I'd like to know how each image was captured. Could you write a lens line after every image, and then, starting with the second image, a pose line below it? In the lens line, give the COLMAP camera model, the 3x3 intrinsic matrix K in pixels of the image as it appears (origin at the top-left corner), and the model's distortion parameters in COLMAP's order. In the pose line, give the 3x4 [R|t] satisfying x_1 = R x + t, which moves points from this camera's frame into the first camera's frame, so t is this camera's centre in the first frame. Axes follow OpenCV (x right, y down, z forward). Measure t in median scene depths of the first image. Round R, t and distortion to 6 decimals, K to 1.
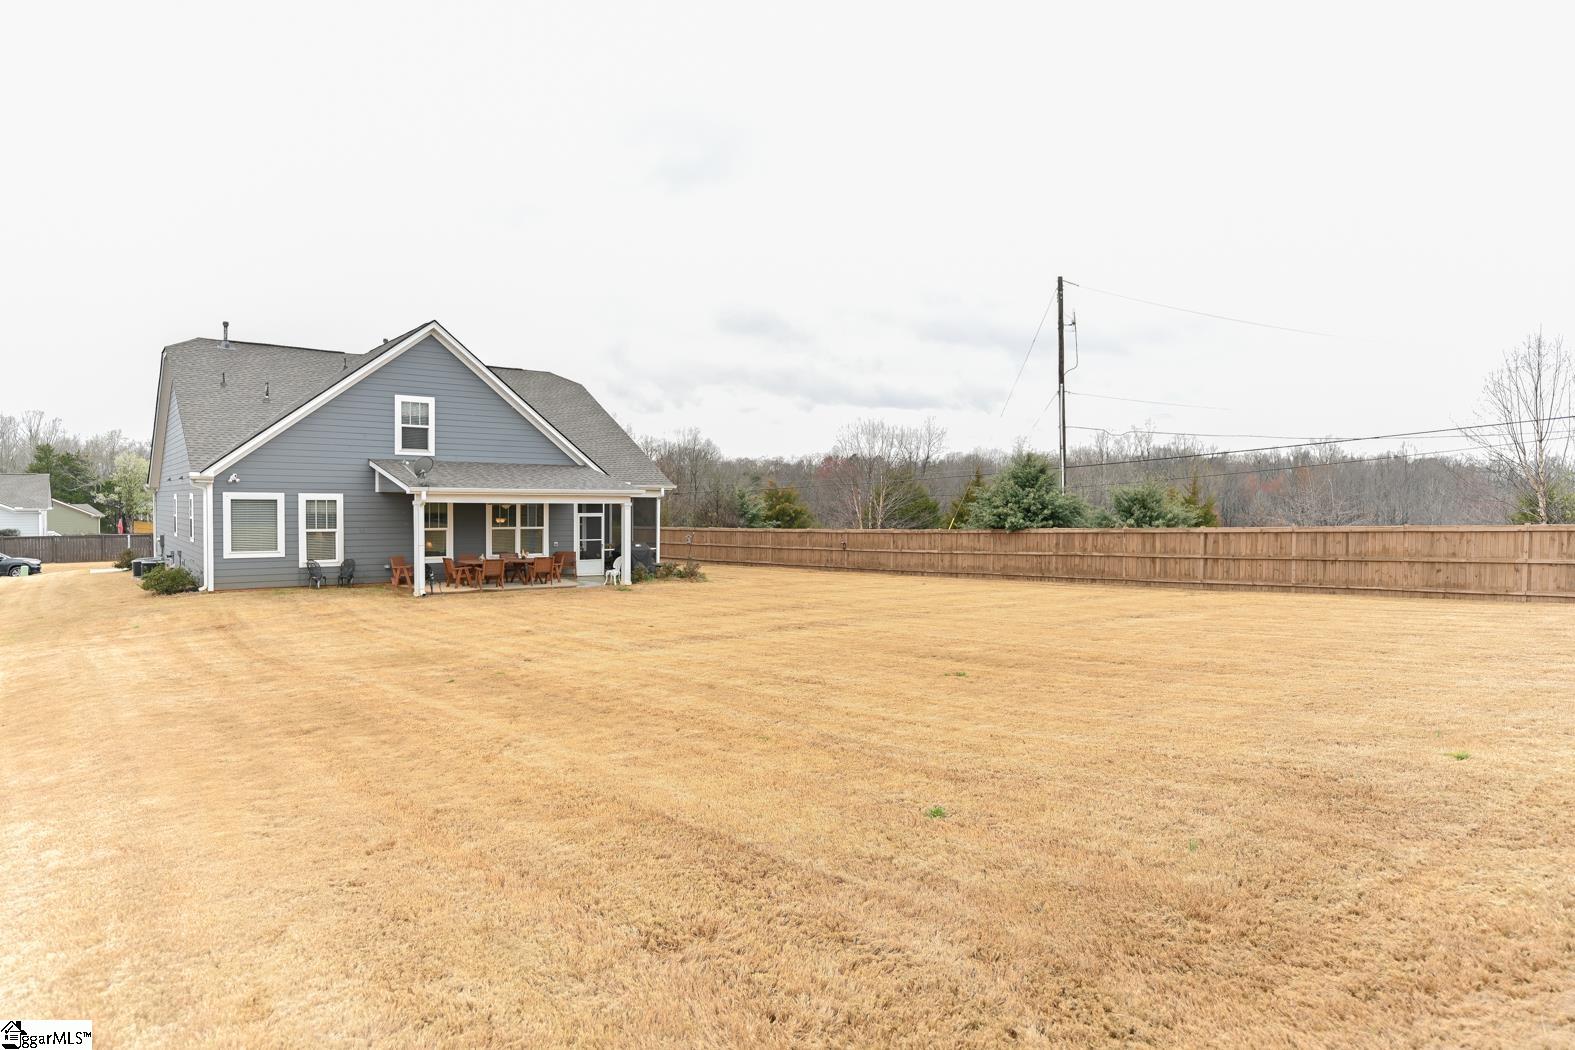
lens RADIAL K [[920.9, 0, 788.6], [0, 920.9, 520.6], [0, 0, 1]] dist [0.001070, -0.000130]
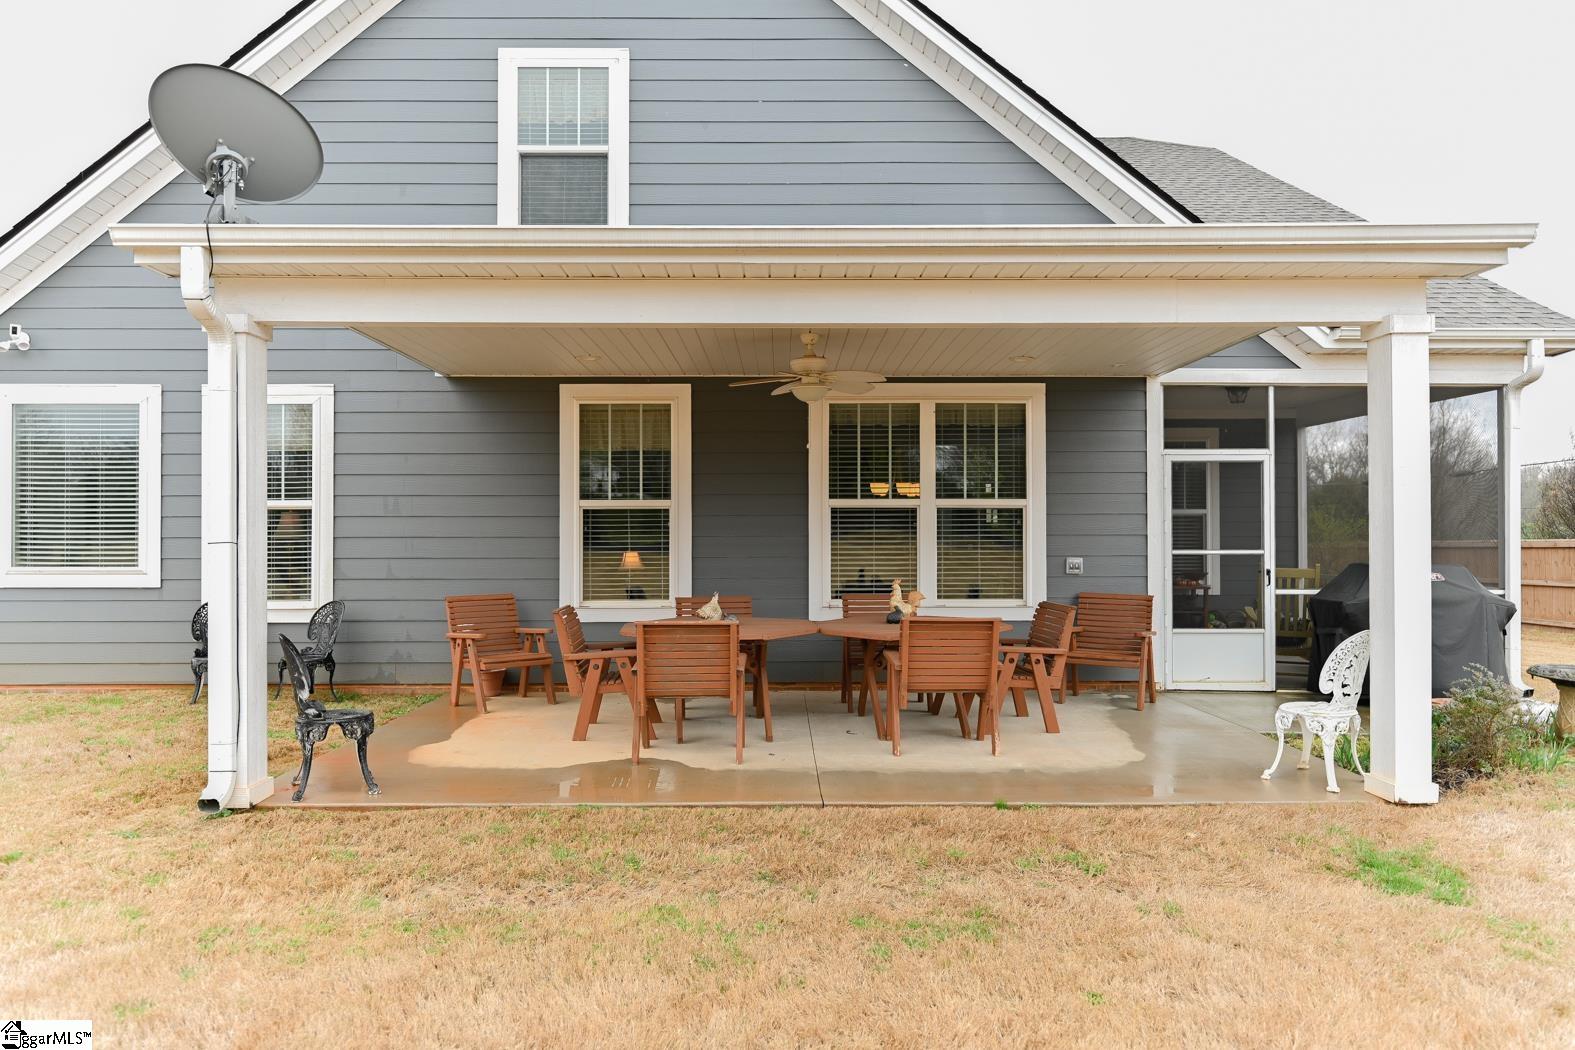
lens RADIAL K [[1046.6, 0, 787.0], [0, 1046.6, 529.7], [0, 0, 1]] dist [-0.010450, -0.001190]
pose [[0.797778, -0.010462, -0.602861, -0.149290], [-0.004449, 0.999720, -0.023237, 0.024490], [0.602935, 0.021220, 0.797508, 0.768722]]
